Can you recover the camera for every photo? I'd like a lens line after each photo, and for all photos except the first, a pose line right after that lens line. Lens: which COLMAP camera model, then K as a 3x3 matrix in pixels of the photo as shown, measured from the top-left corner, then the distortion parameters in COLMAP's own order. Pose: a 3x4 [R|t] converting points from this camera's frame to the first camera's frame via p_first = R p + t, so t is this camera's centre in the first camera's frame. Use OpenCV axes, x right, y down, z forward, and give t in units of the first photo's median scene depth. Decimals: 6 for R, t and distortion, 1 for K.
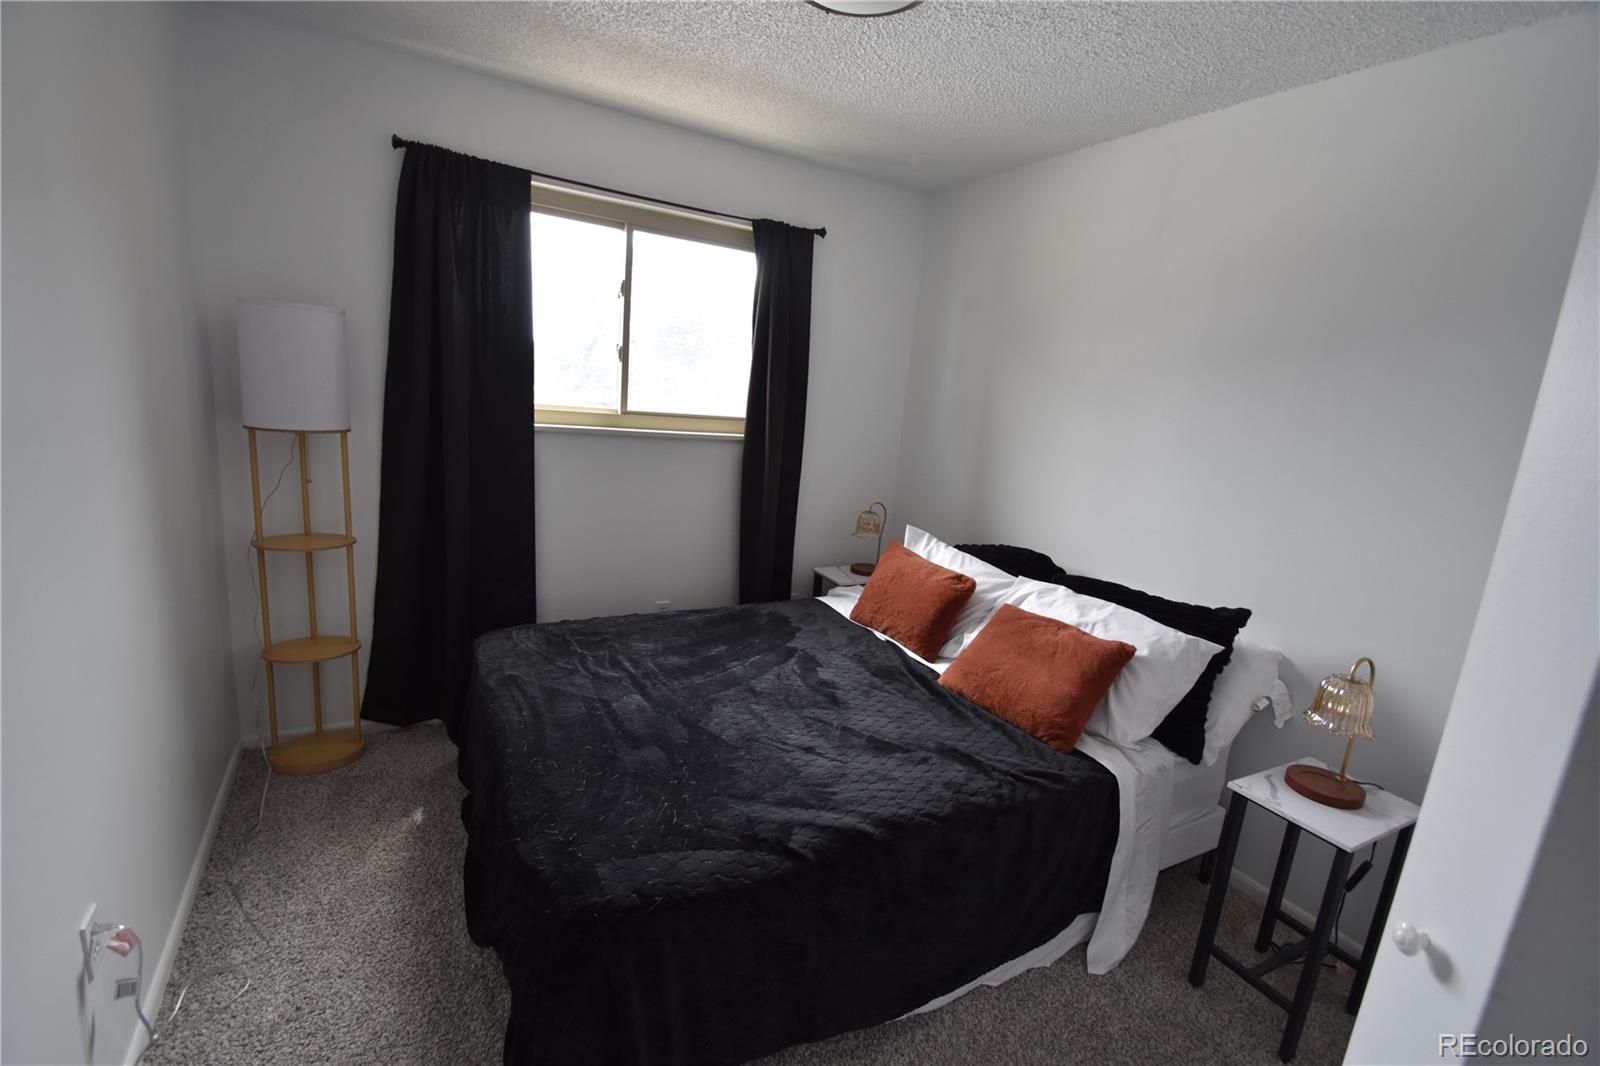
lens RADIAL K [[706.8, 0, 789.8], [0, 706.8, 534.7], [0, 0, 1]] dist [0.010133, -0.013914]
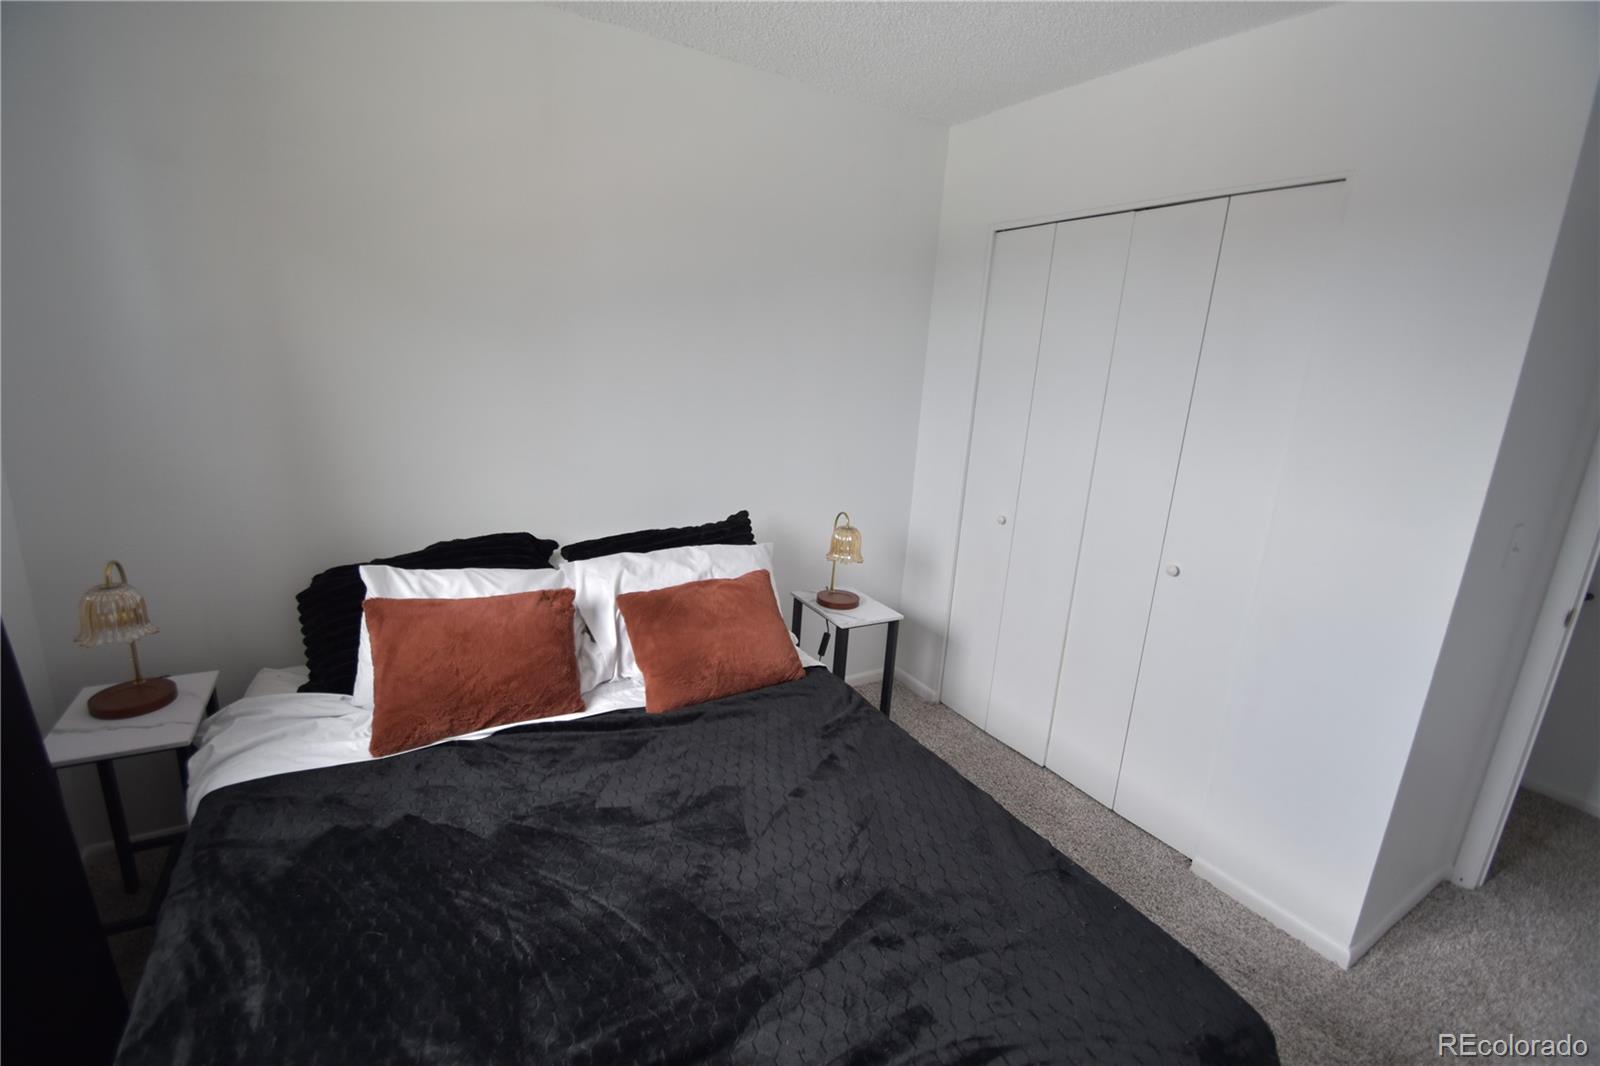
lens RADIAL K [[706.8, 0, 789.8], [0, 706.8, 534.7], [0, 0, 1]] dist [0.010133, -0.013914]
pose [[-0.014293, -0.336805, 0.941466, -0.434319], [0.150165, 0.930161, 0.335040, -0.205766], [-0.988558, 0.146164, 0.037282, 0.692290]]
